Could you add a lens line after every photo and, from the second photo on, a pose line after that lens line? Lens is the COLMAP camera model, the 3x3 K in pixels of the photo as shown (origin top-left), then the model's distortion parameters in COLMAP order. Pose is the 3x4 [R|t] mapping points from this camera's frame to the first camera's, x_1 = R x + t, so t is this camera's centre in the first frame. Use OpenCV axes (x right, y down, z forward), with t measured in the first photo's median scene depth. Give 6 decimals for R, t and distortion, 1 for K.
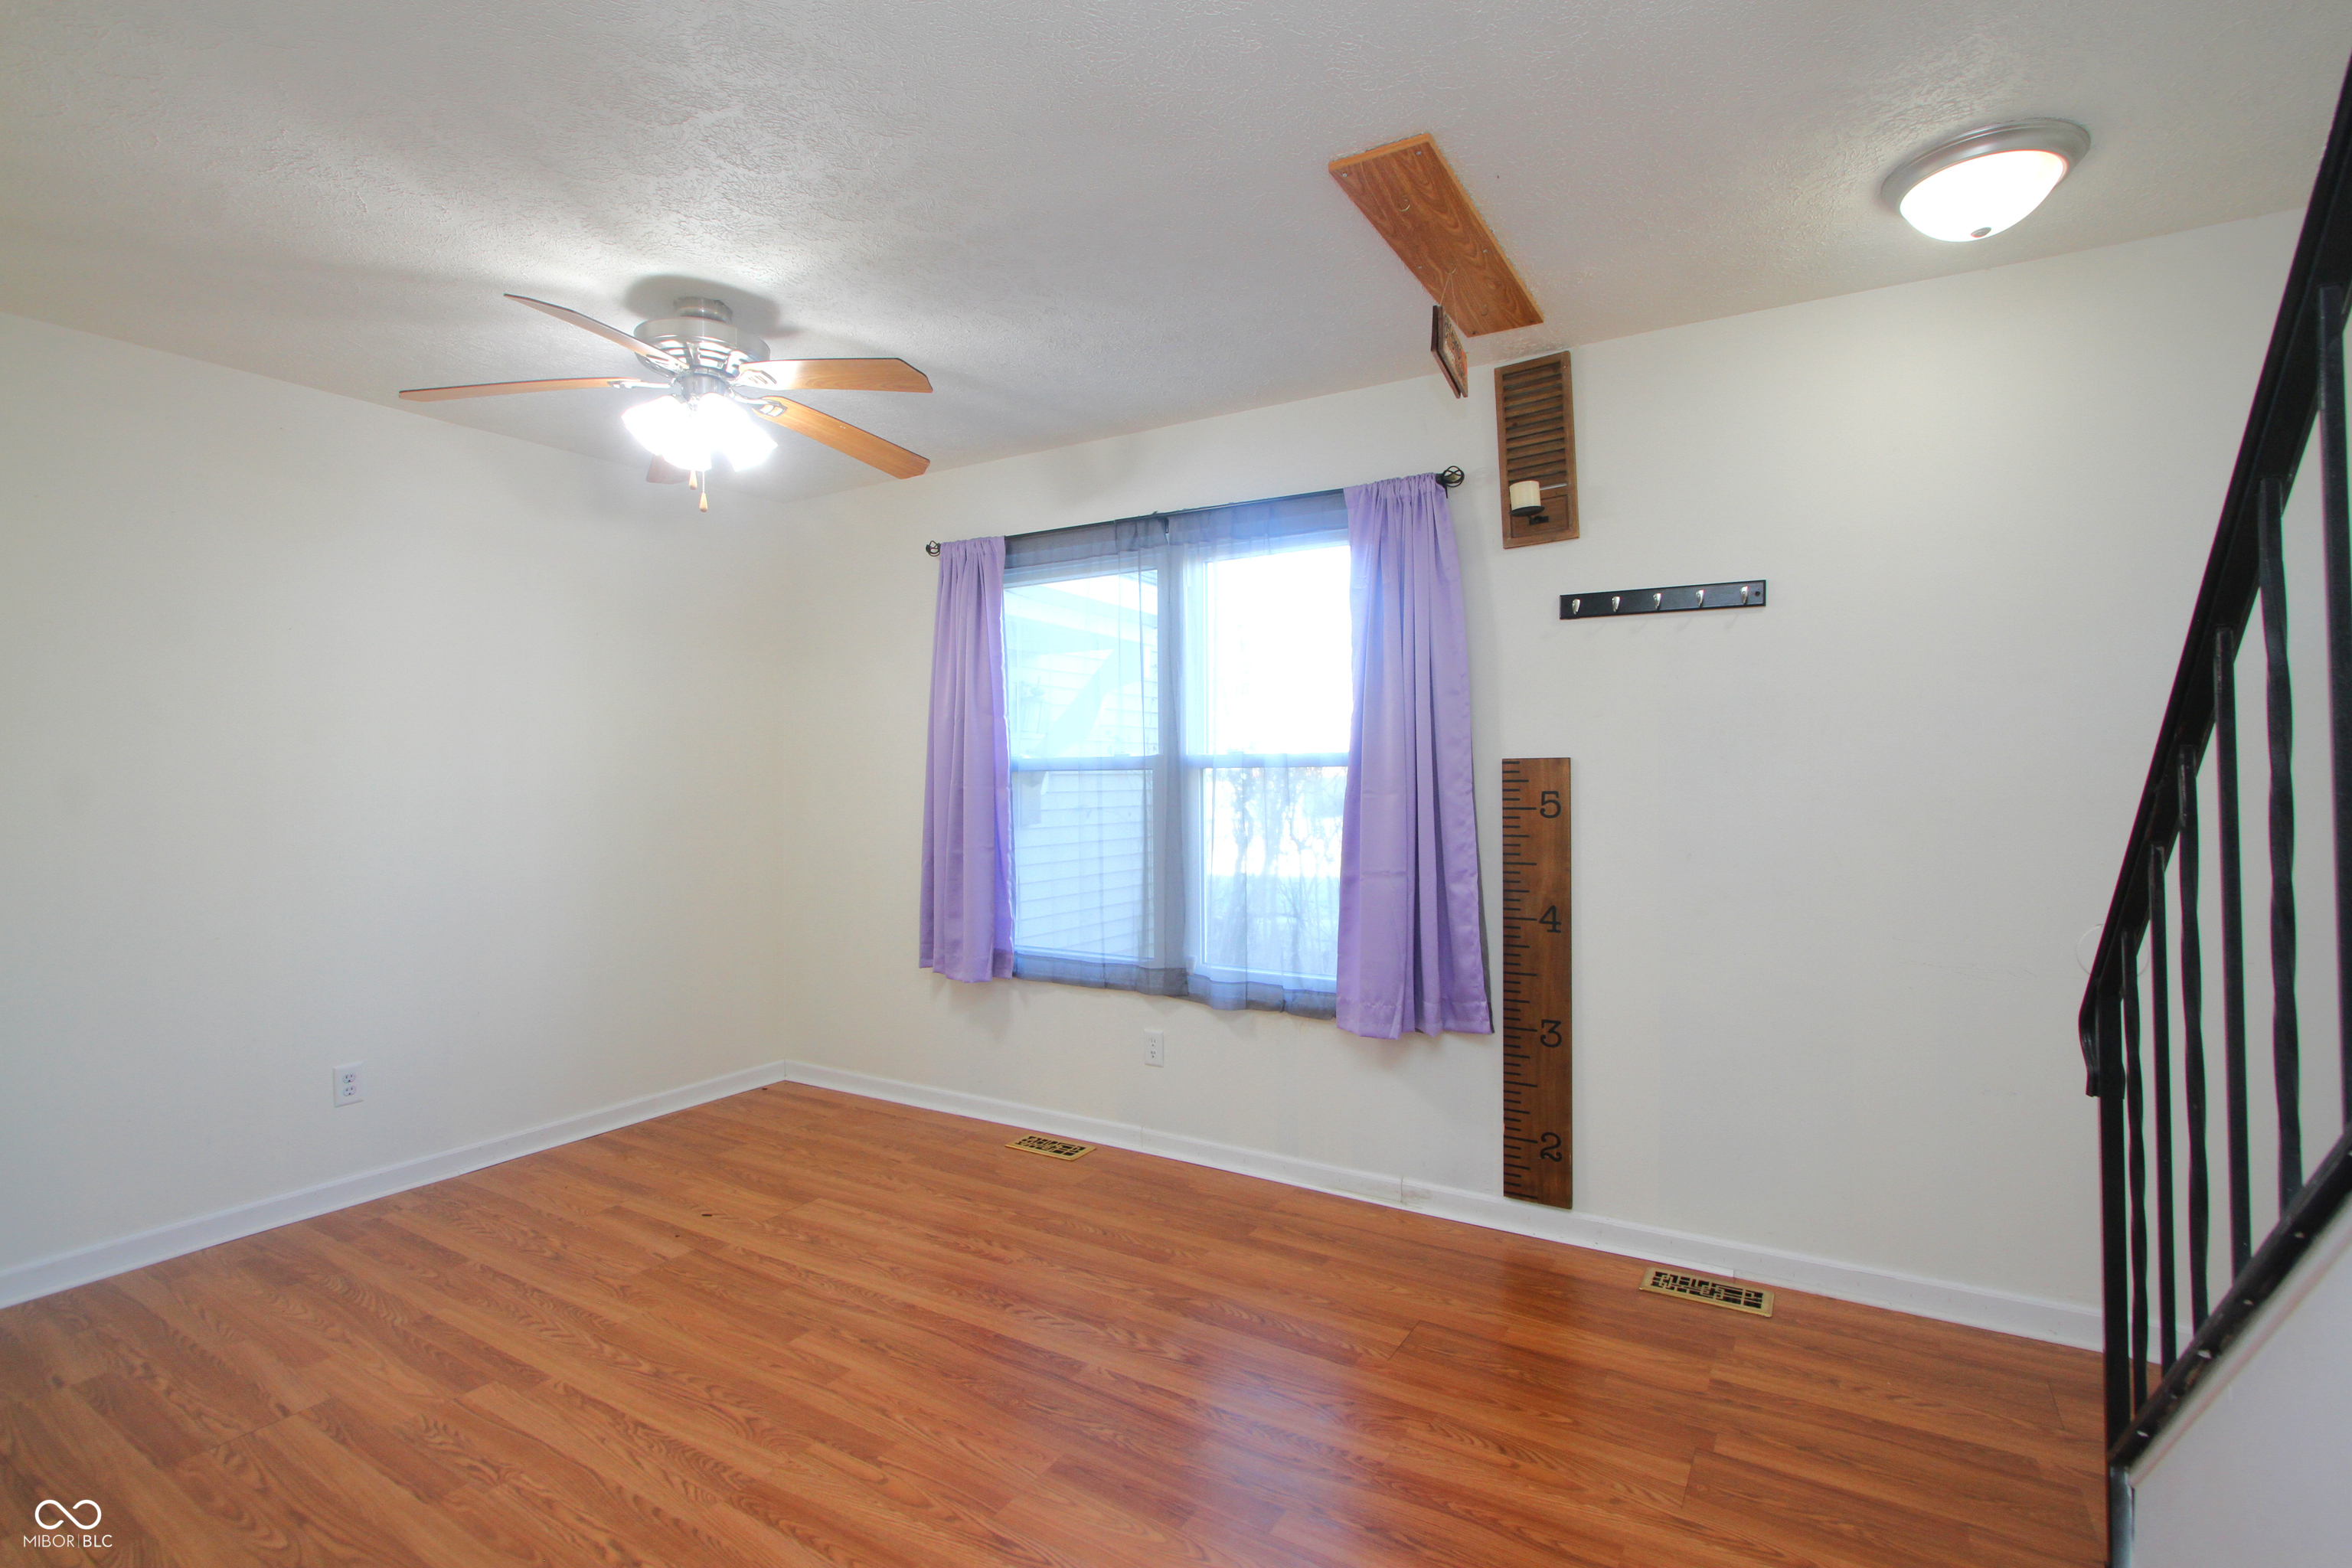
lens RADIAL K [[1086.5, 0, 1189.5], [0, 1086.5, 774.2], [0, 0, 1]] dist [-0.015448, 0.001298]
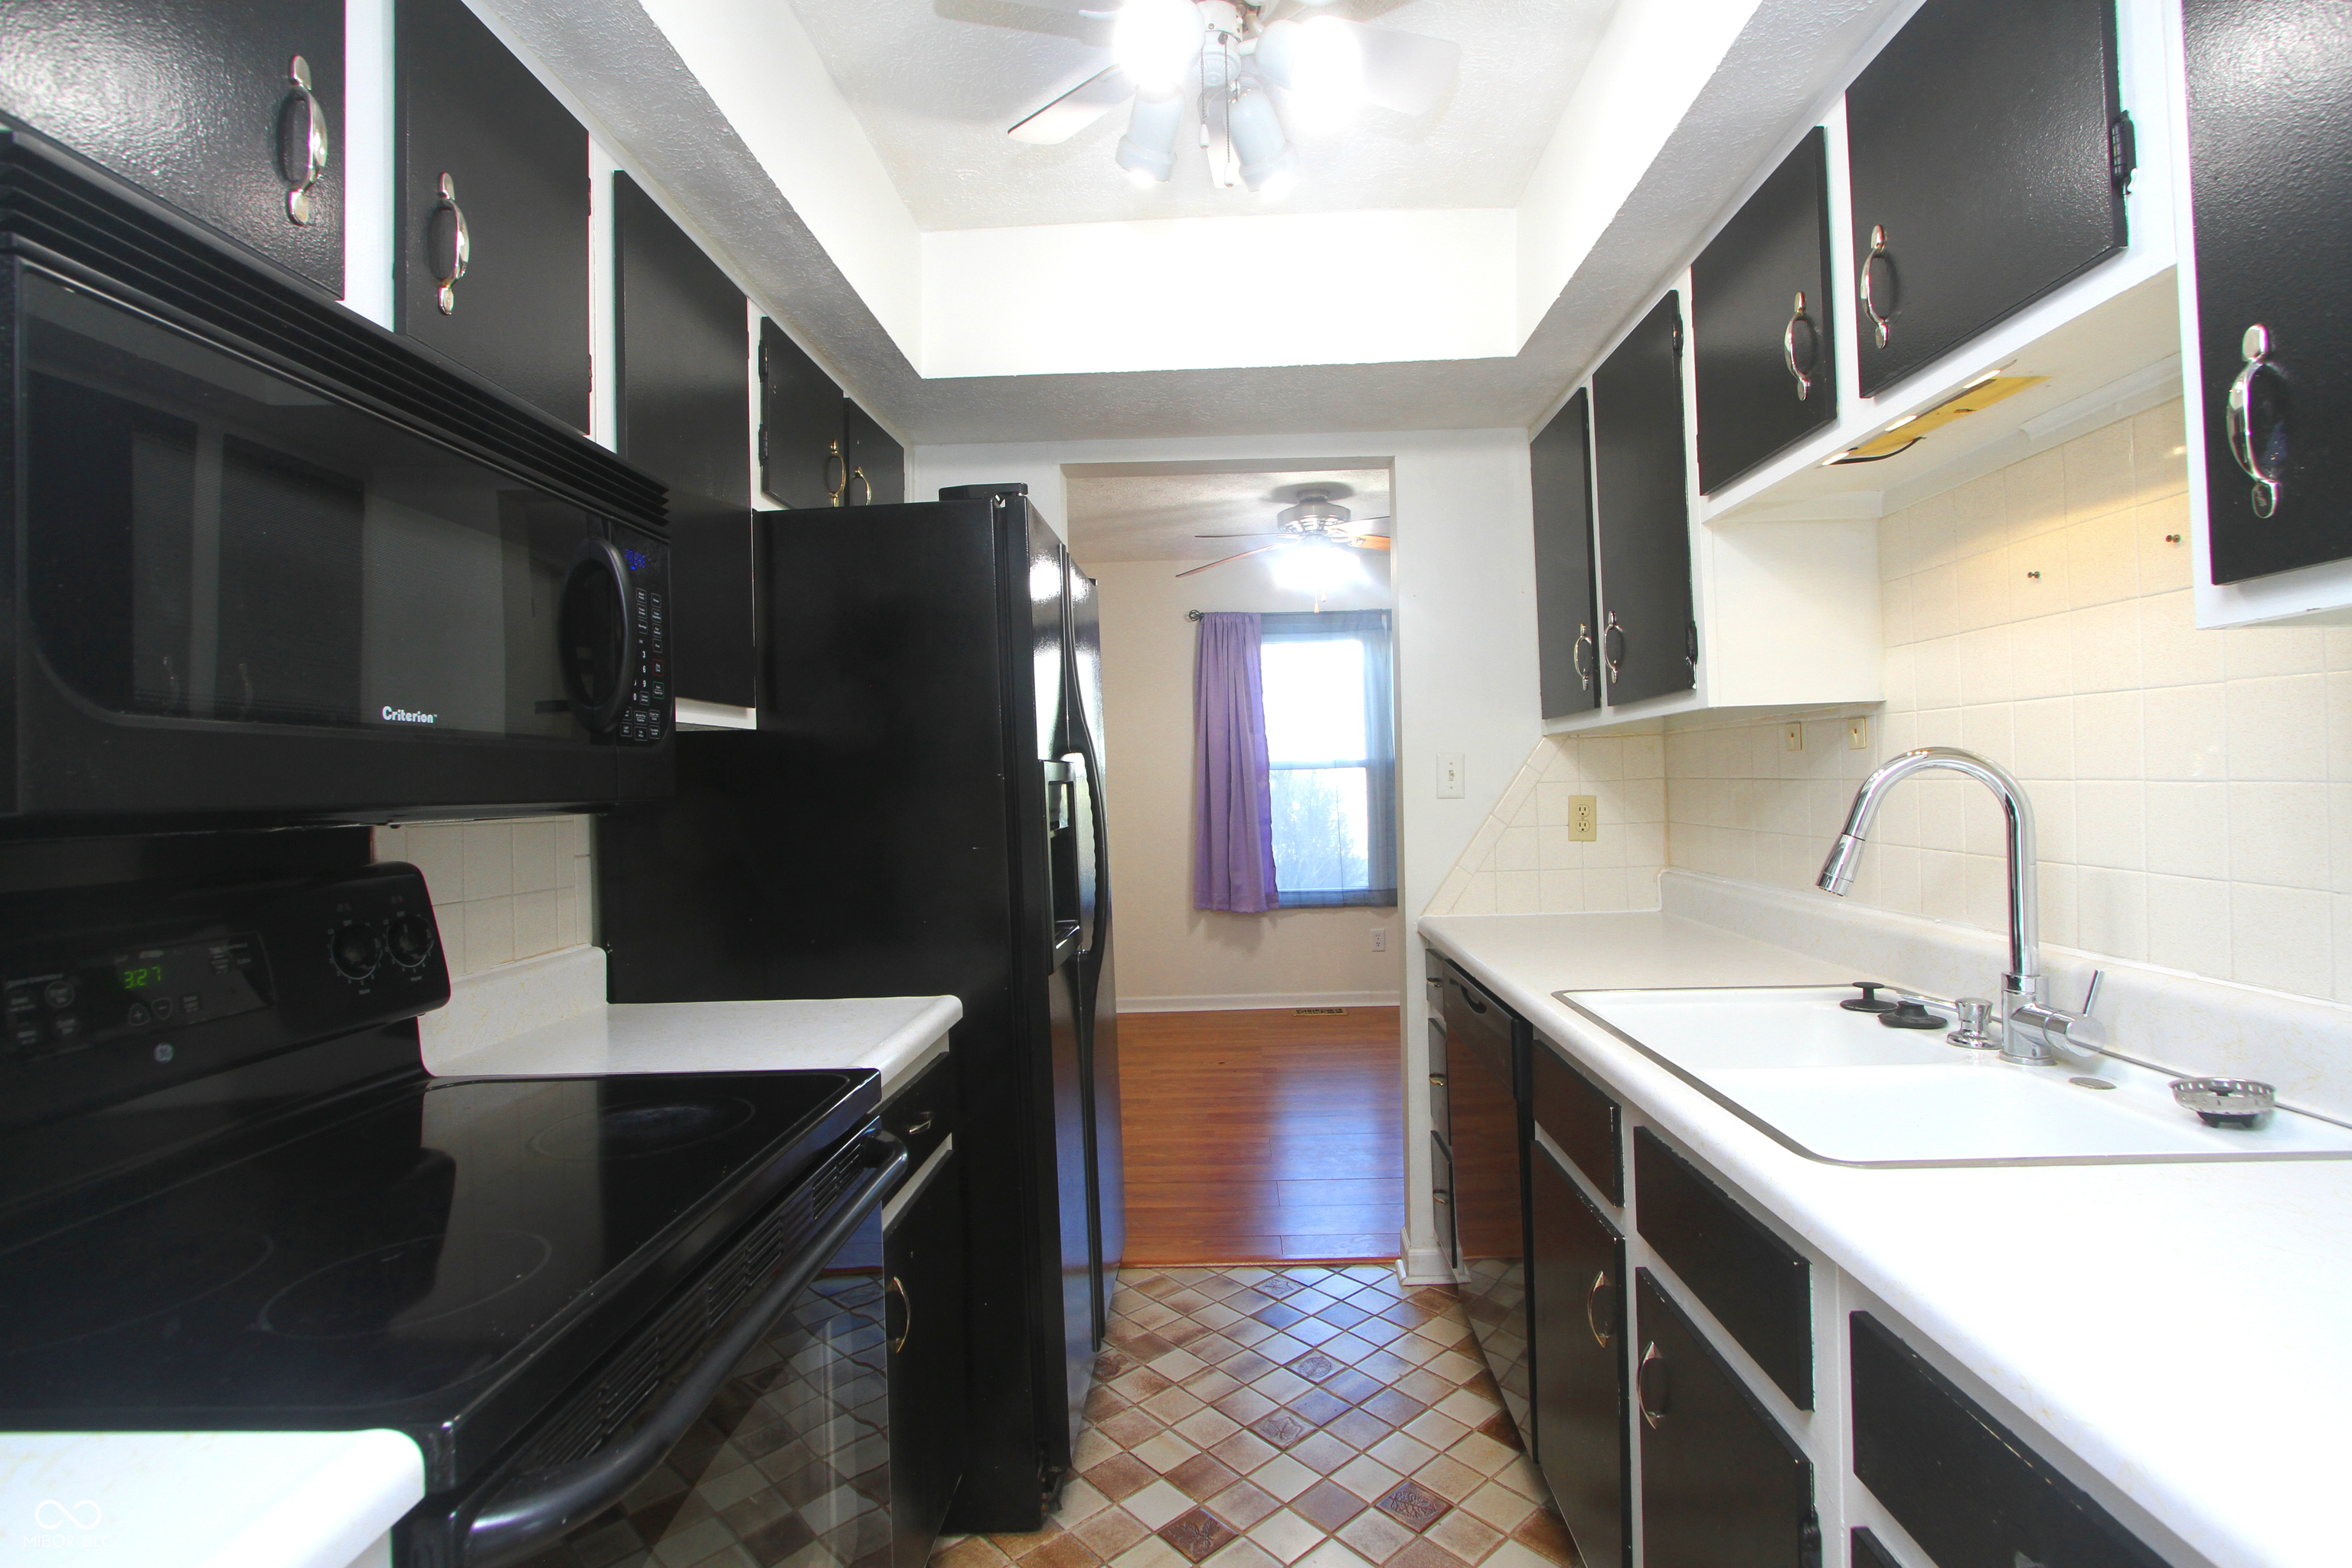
lens RADIAL K [[1086.5, 0, 1174.1], [0, 1086.5, 761.9], [0, 0, 1]] dist [-0.015448, 0.001298]
pose [[0.881446, -0.009565, 0.472188, -1.451334], [0.019474, 0.999681, -0.016102, 0.010312], [-0.471883, 0.023388, 0.881351, -0.385537]]
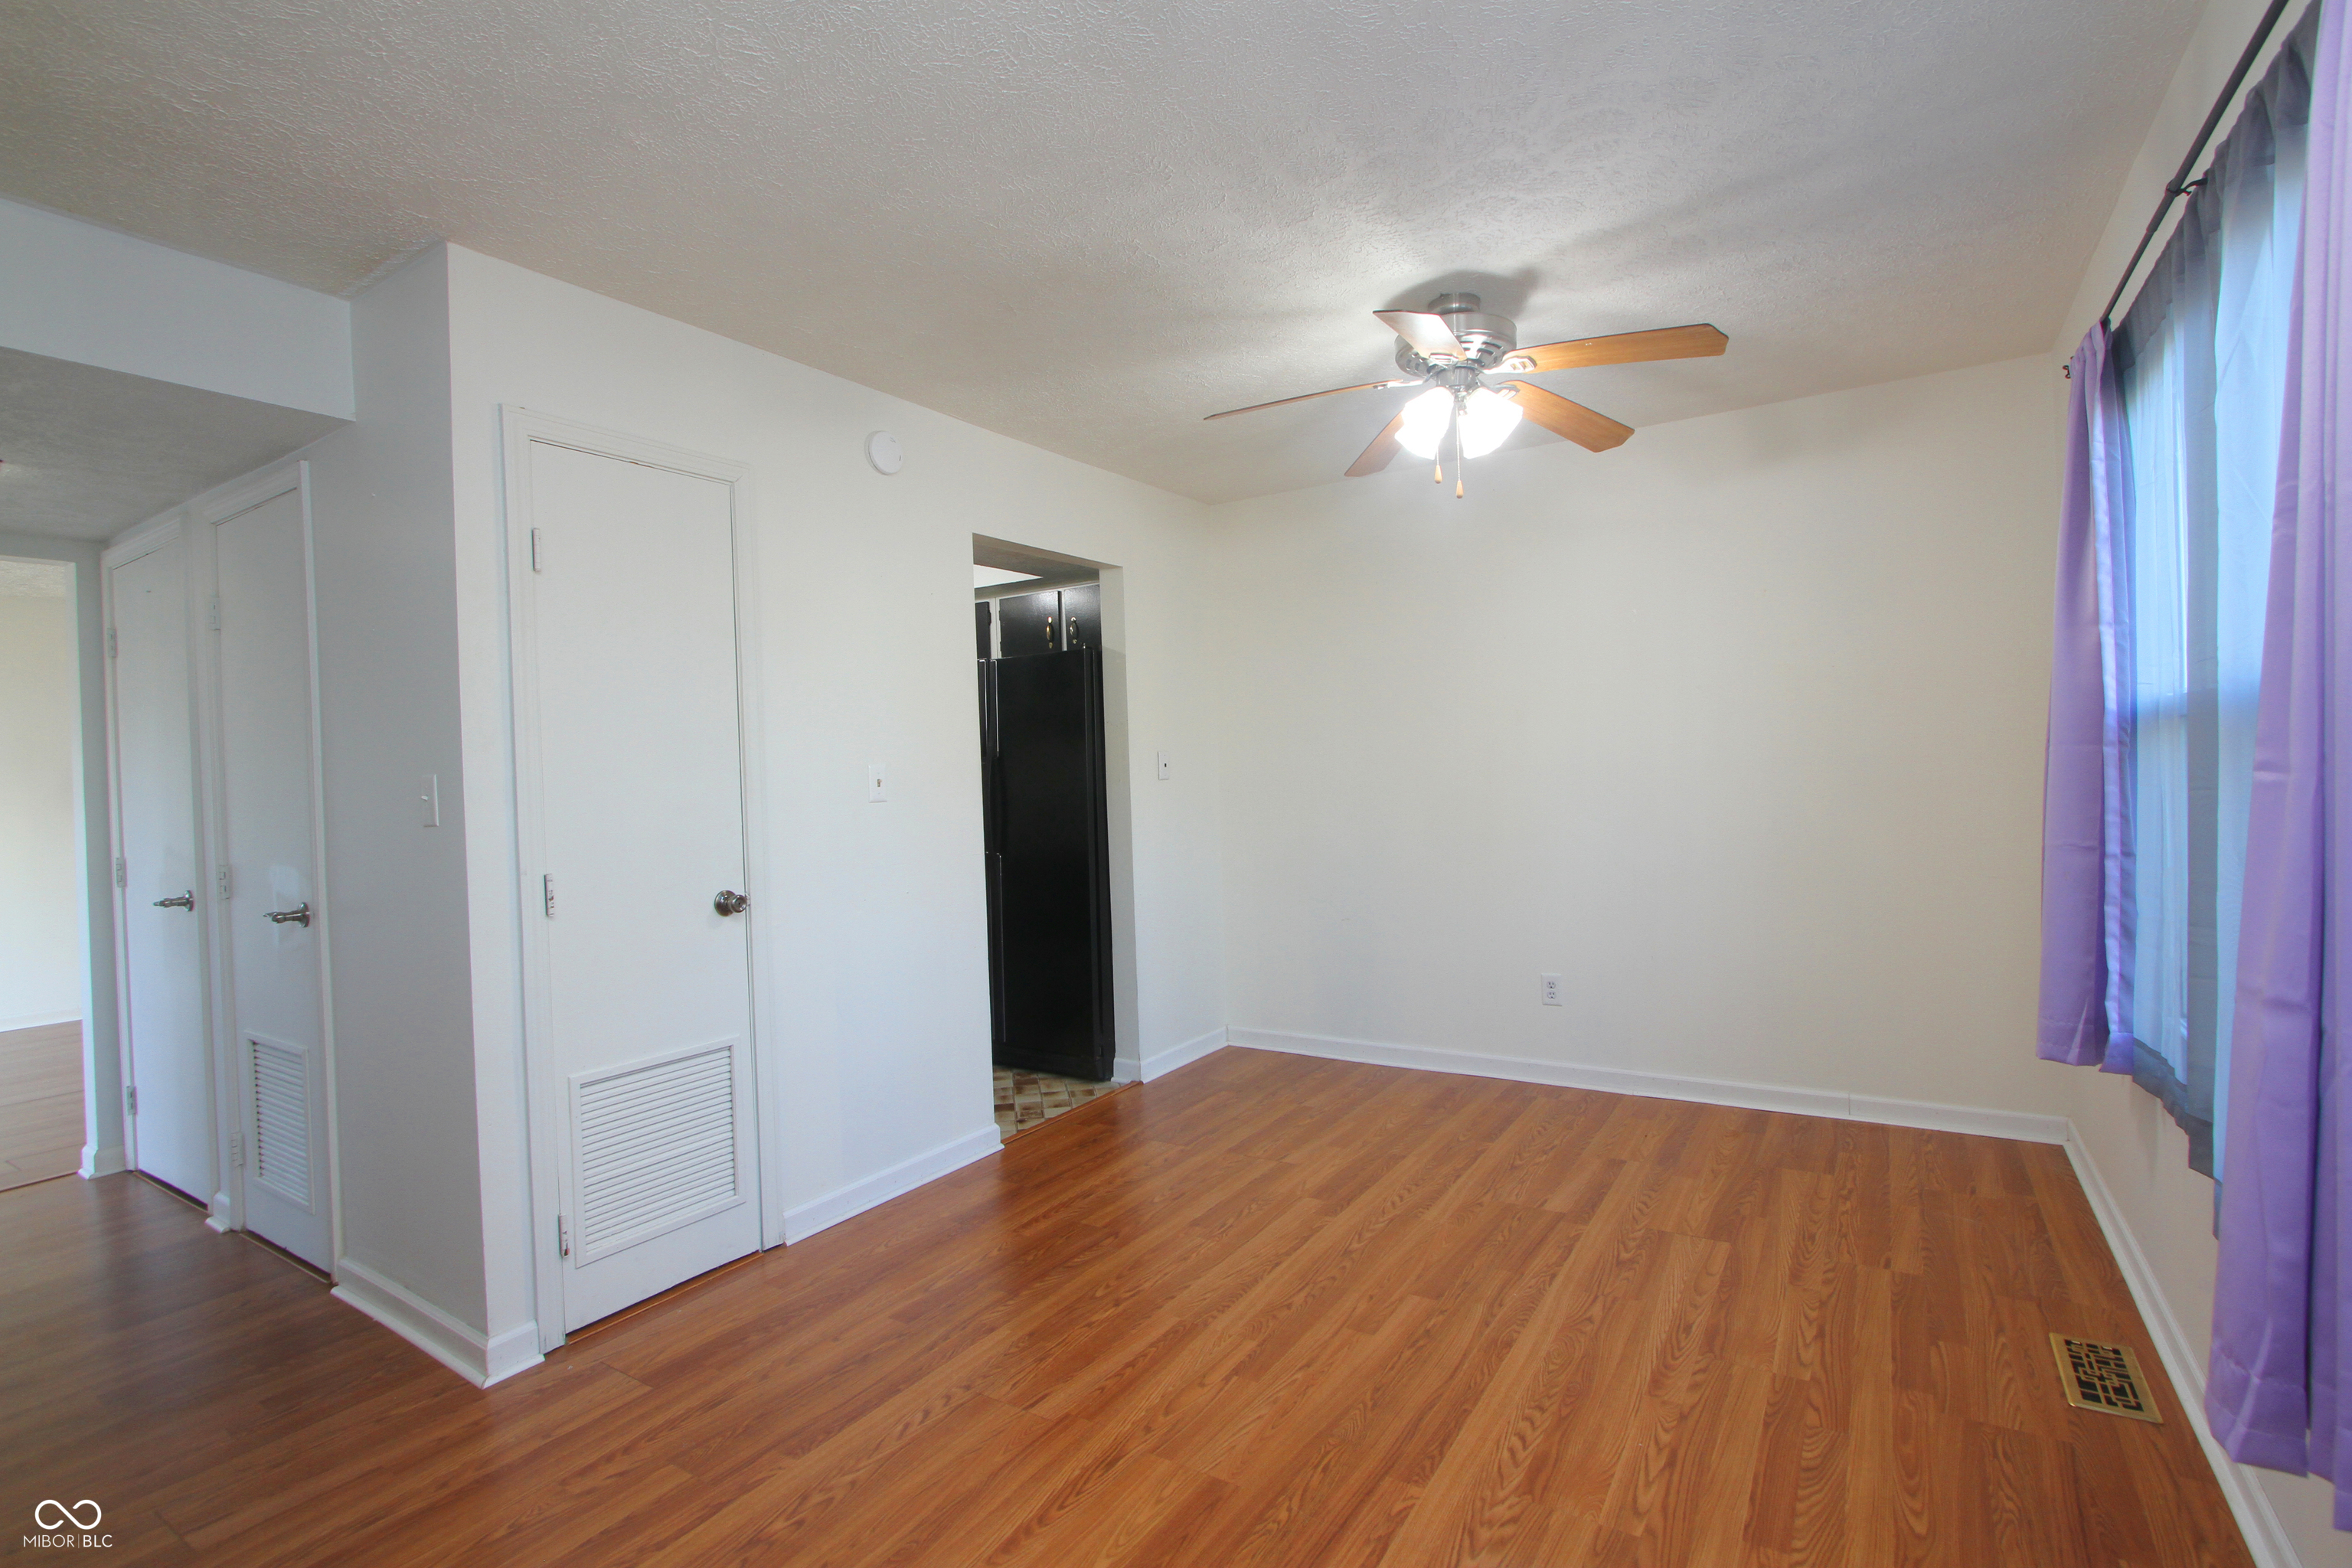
lens RADIAL K [[1086.5, 0, 1221.4], [0, 1086.5, 786.0], [0, 0, 1]] dist [-0.015448, 0.001298]
pose [[-0.005633, 0.026847, -0.999624, 0.608685], [0.034875, 0.999037, 0.026635, -0.000708], [0.999376, -0.034712, -0.006564, 0.767577]]
